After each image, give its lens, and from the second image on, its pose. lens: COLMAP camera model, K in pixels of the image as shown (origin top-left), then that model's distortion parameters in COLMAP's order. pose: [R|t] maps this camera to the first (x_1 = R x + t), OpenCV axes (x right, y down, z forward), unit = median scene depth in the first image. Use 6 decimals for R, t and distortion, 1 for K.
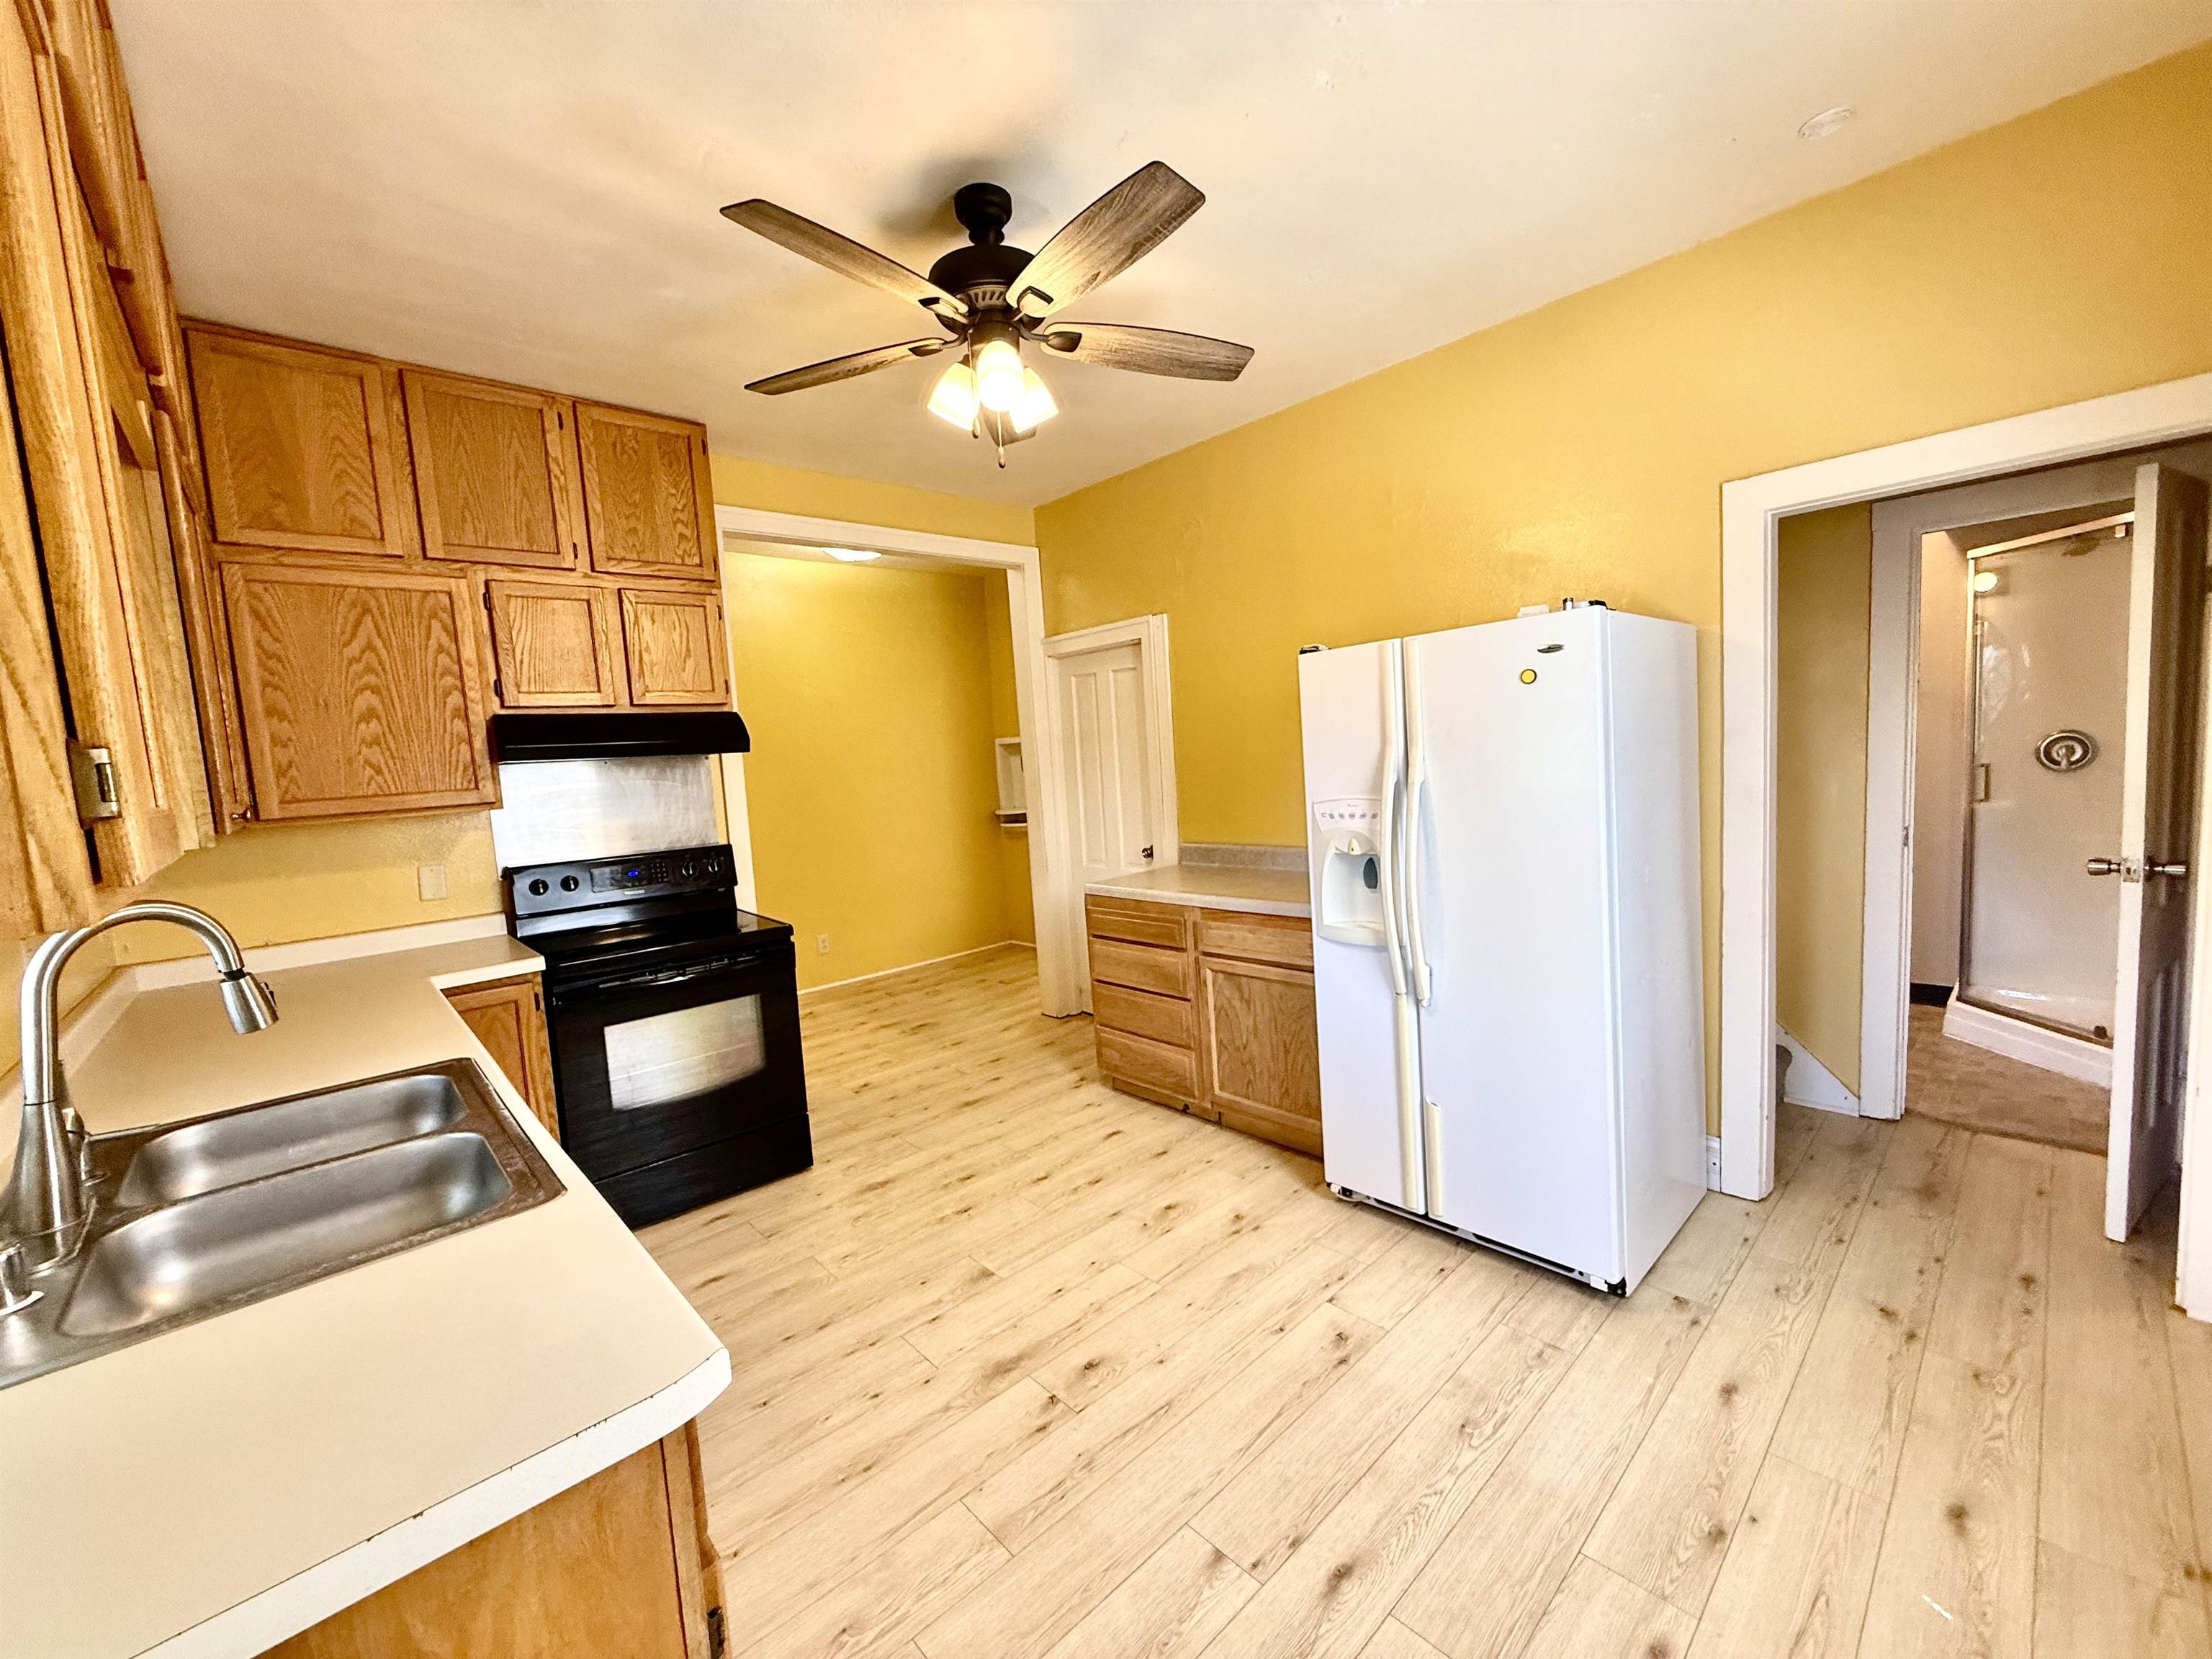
lens RADIAL K [[880.2, 0, 1101.4], [0, 880.2, 830.3], [0, 0, 1]] dist [-0.000549, 0.000213]
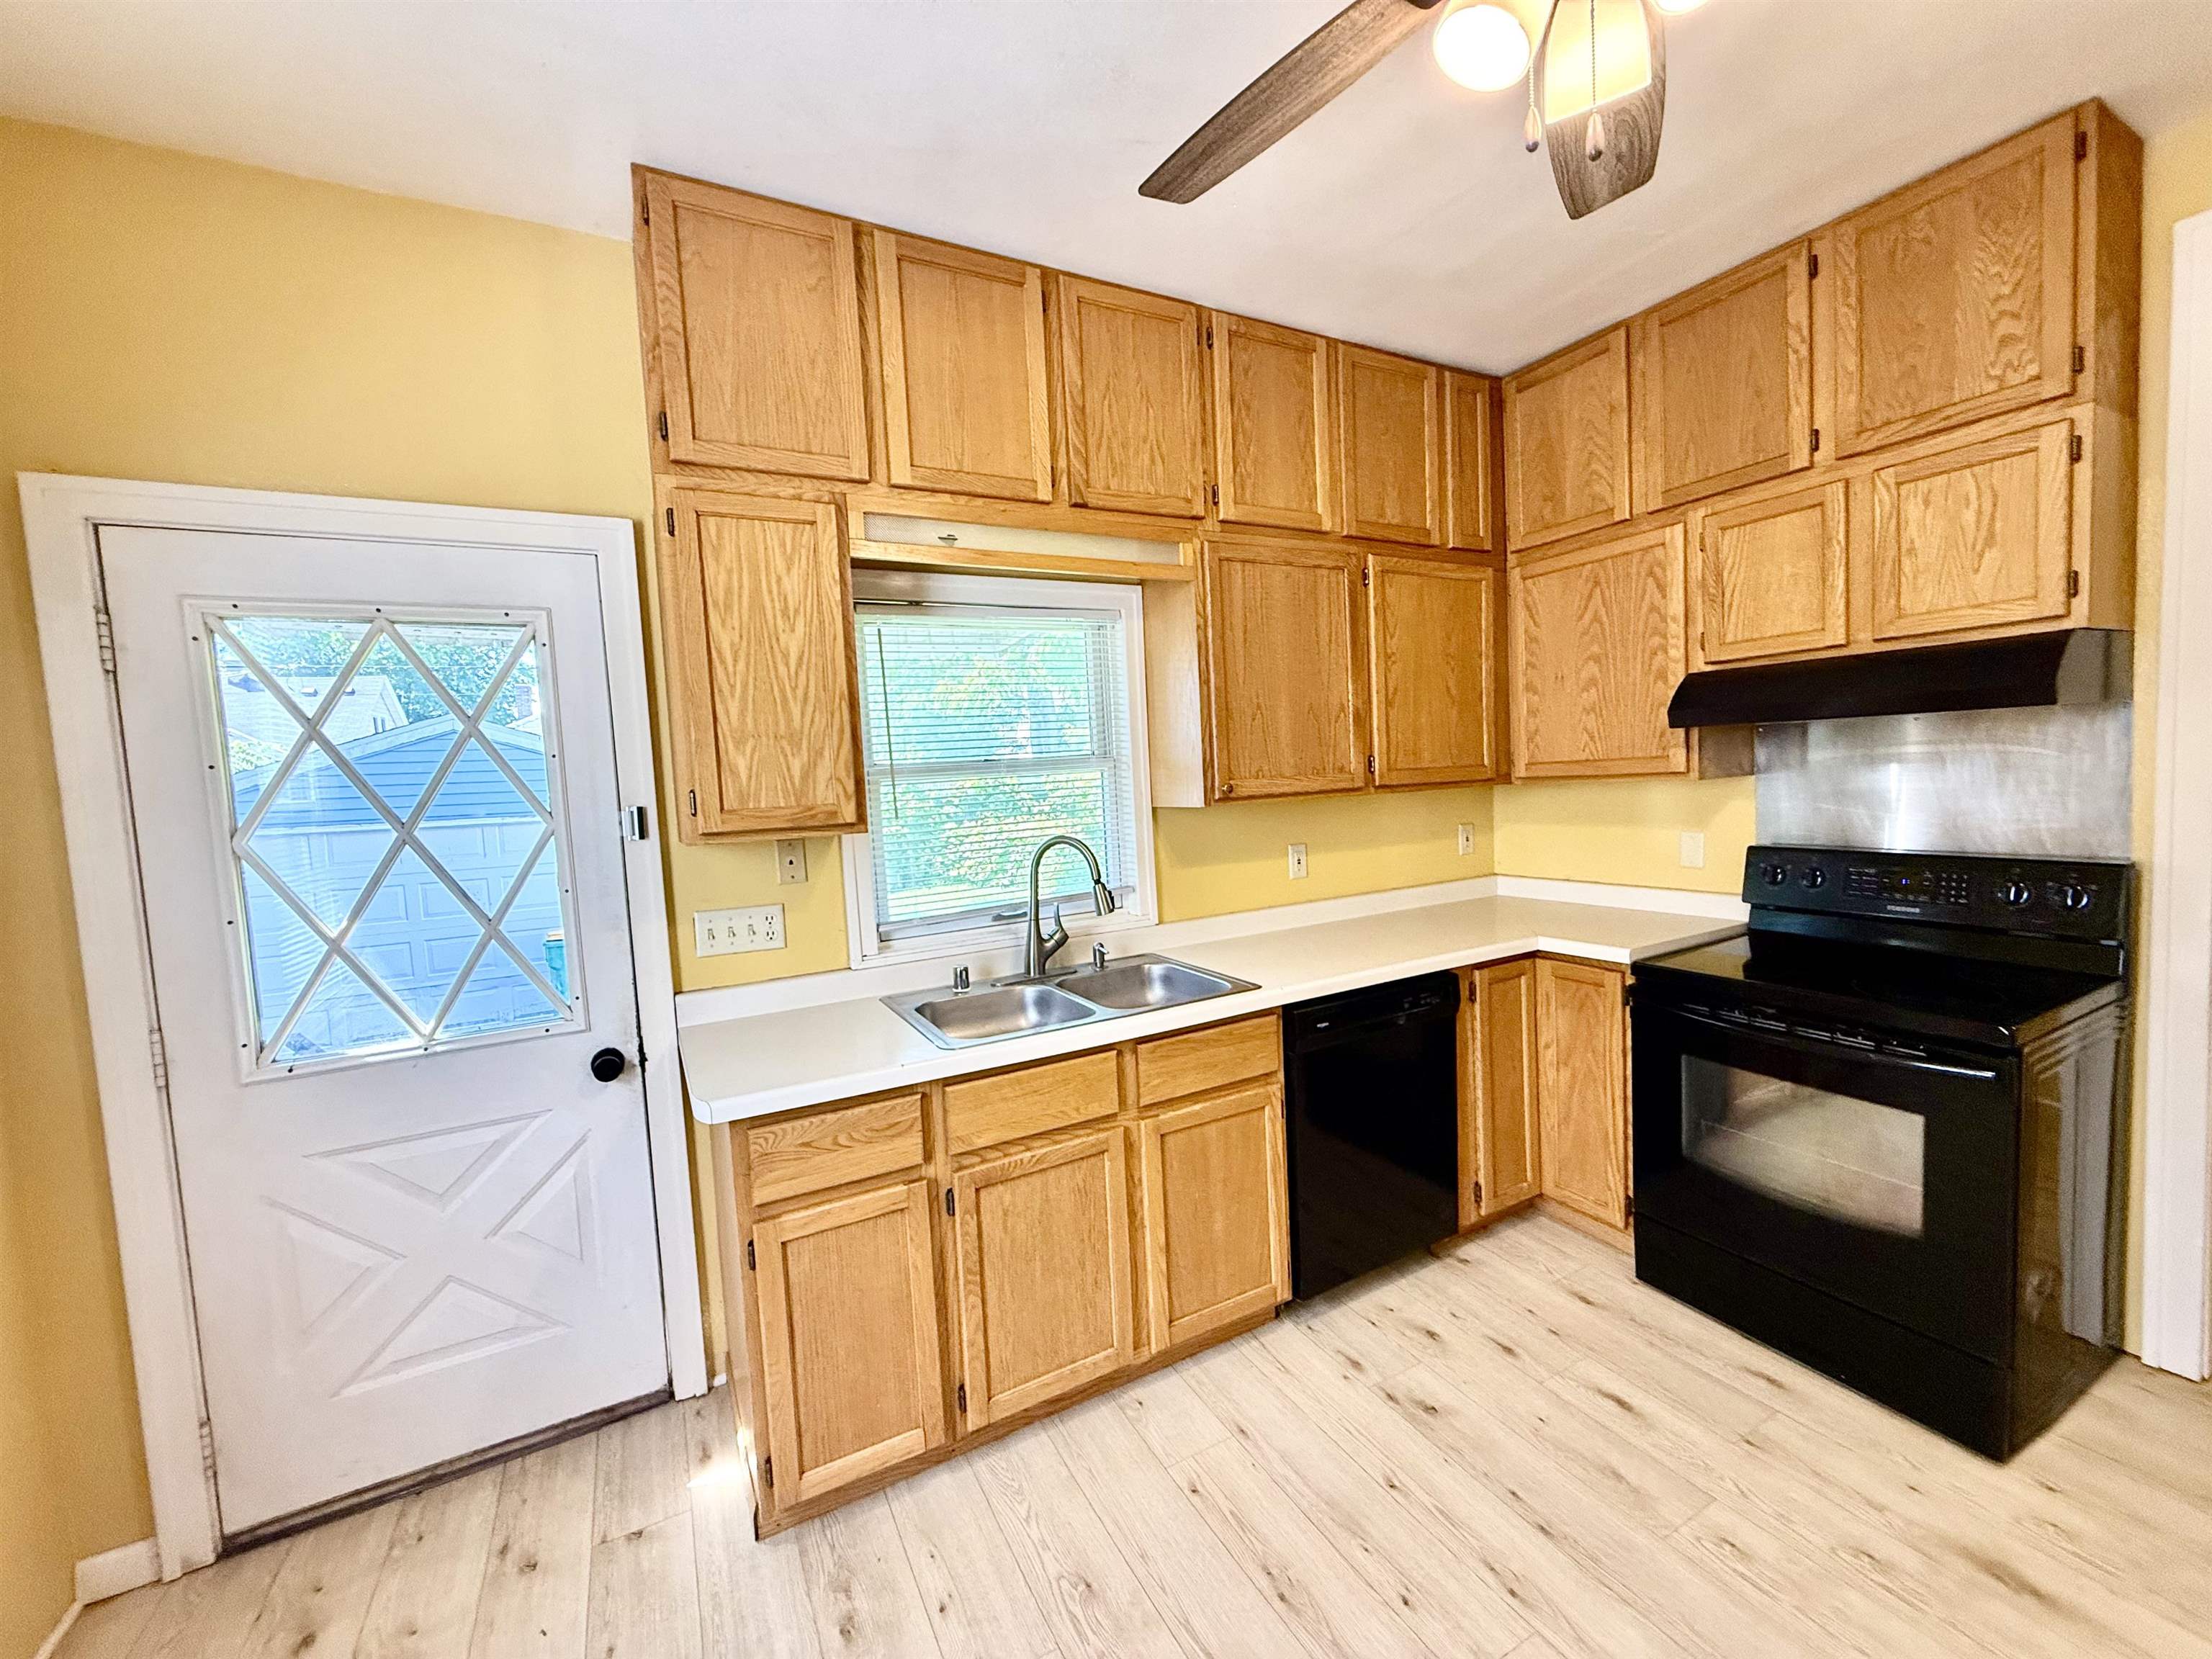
lens RADIAL K [[880.2, 0, 1101.4], [0, 880.2, 830.3], [0, 0, 1]] dist [-0.000549, 0.000213]
pose [[-0.248493, 0.133966, -0.959325, 0.352411], [-0.020646, 0.989432, 0.143518, -0.096239], [0.968414, 0.055470, -0.243101, 0.695024]]
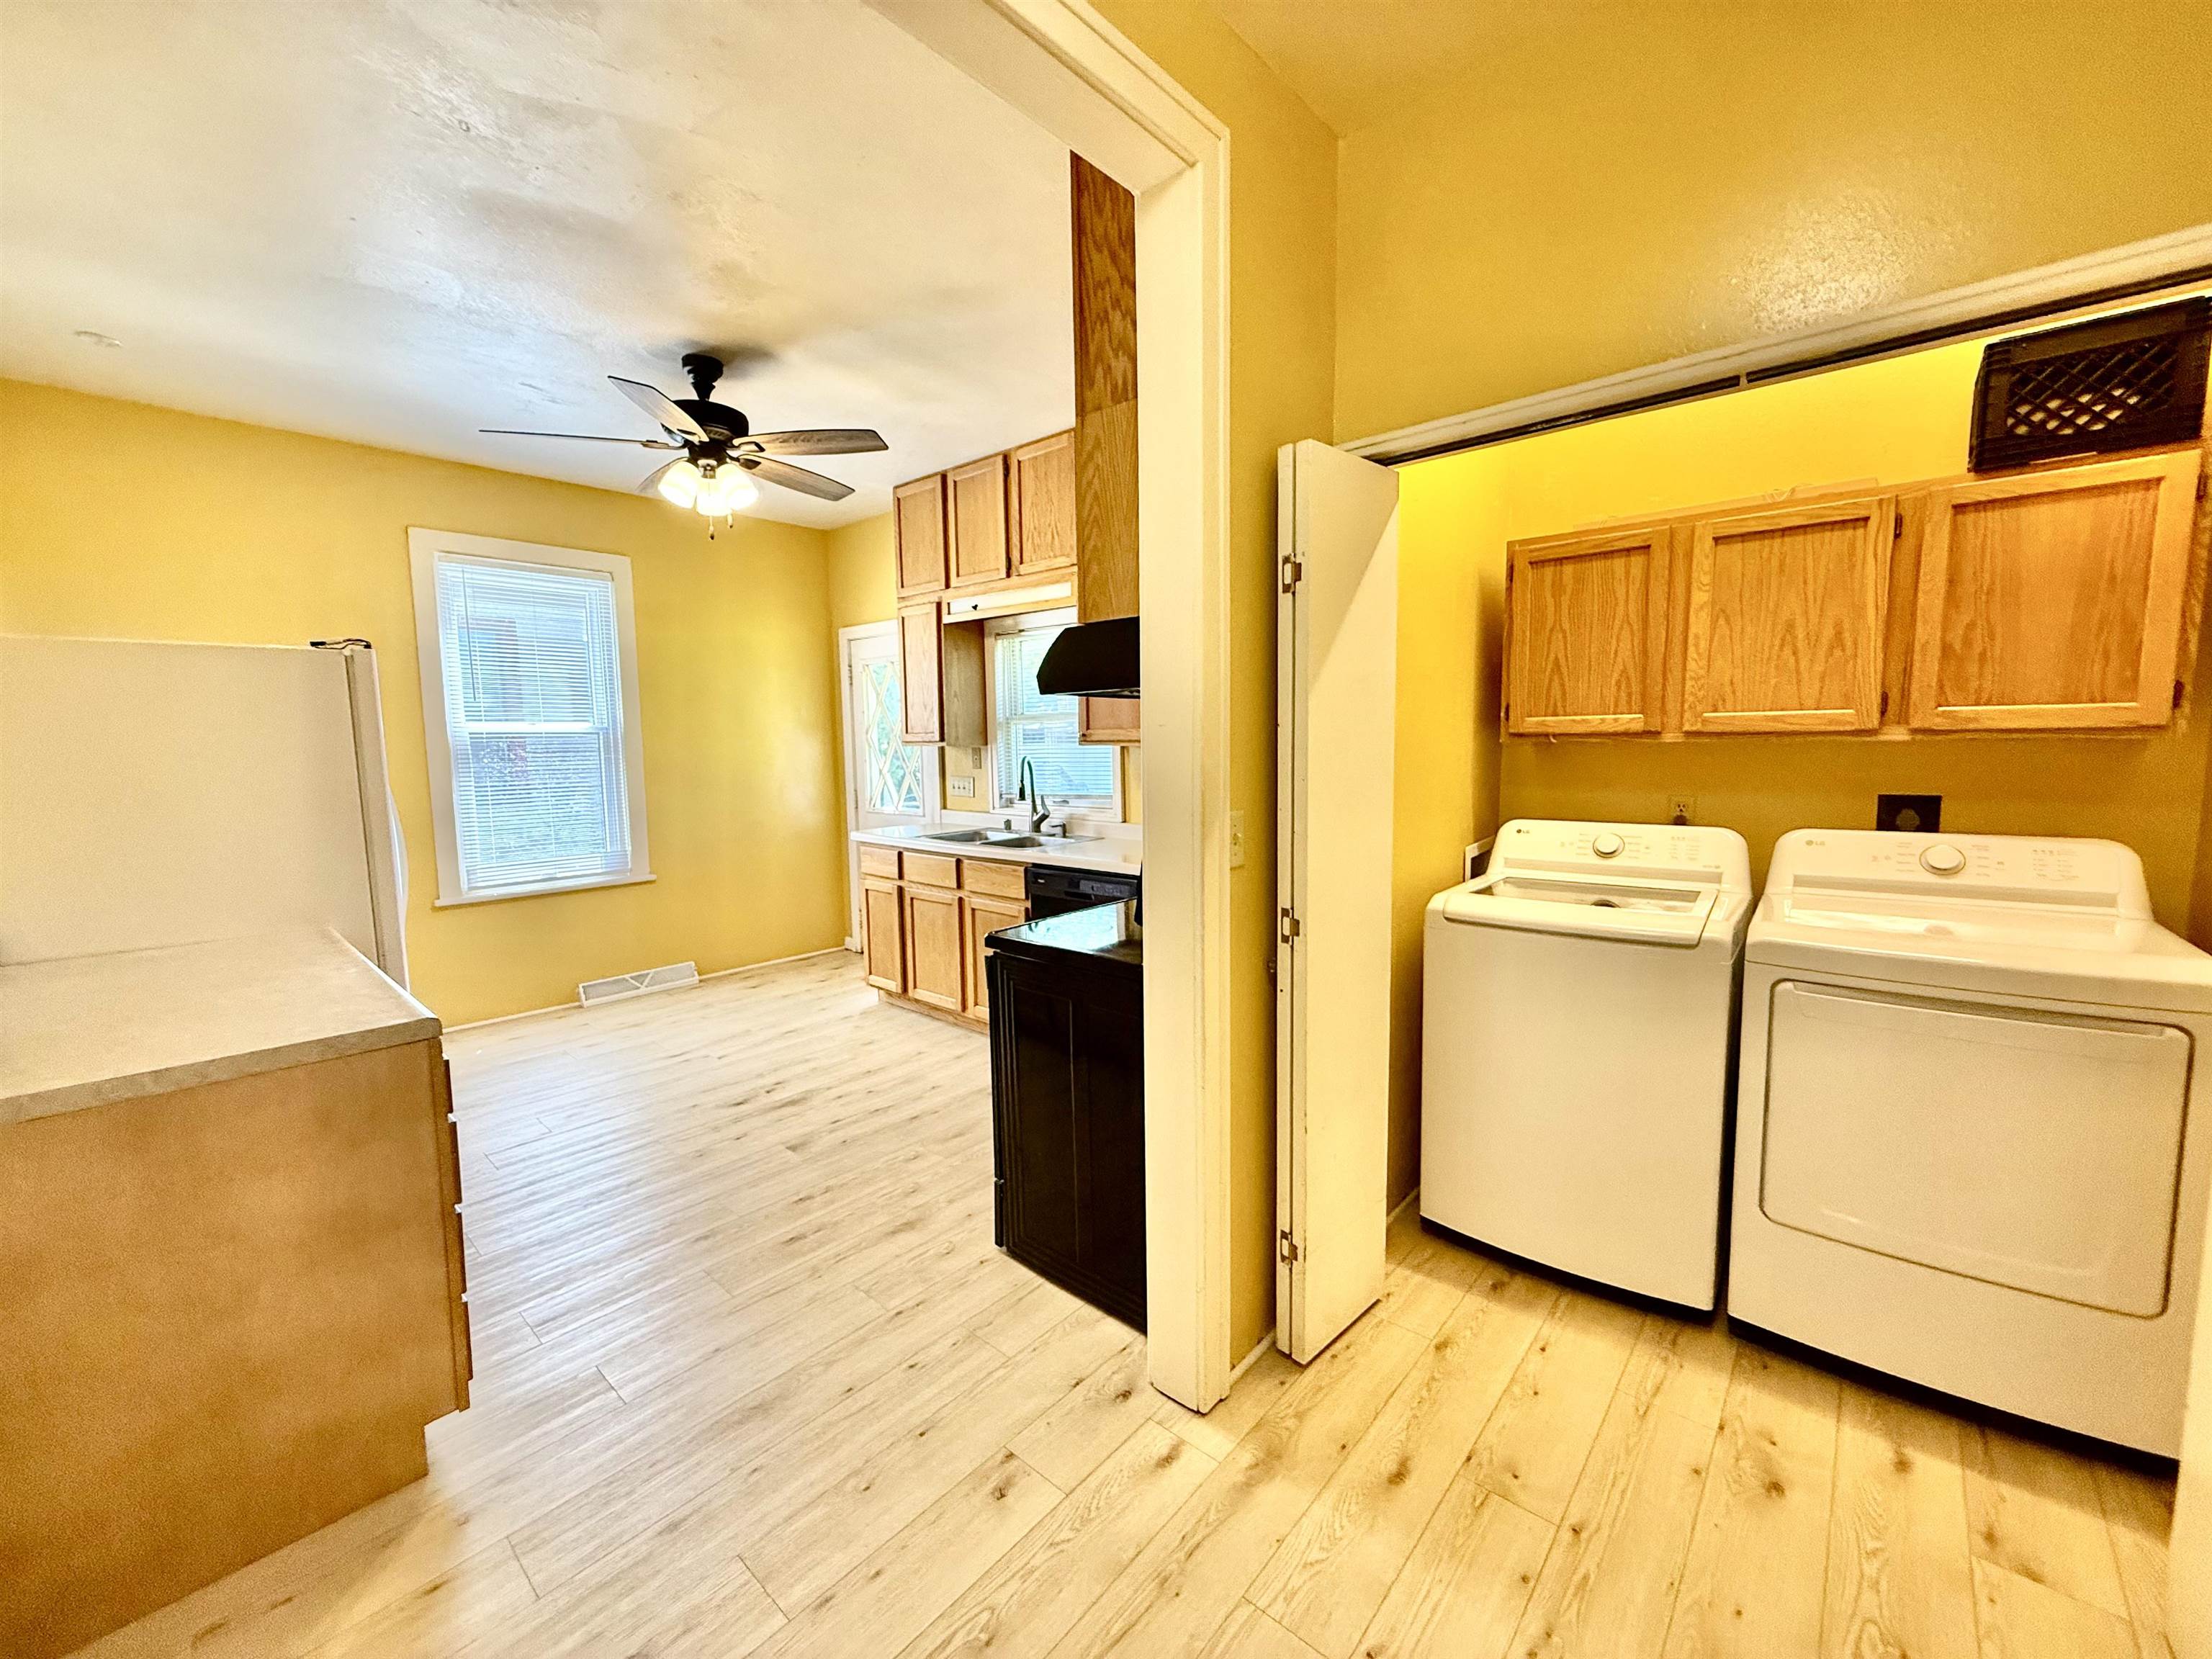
lens RADIAL K [[880.2, 0, 1101.4], [0, 880.2, 830.3], [0, 0, 1]] dist [-0.000549, 0.000213]
pose [[-0.992253, 0.082393, -0.092981, -0.463263], [0.062094, 0.977158, 0.203239, -0.151981], [0.107602, 0.195891, -0.974704, 2.071414]]
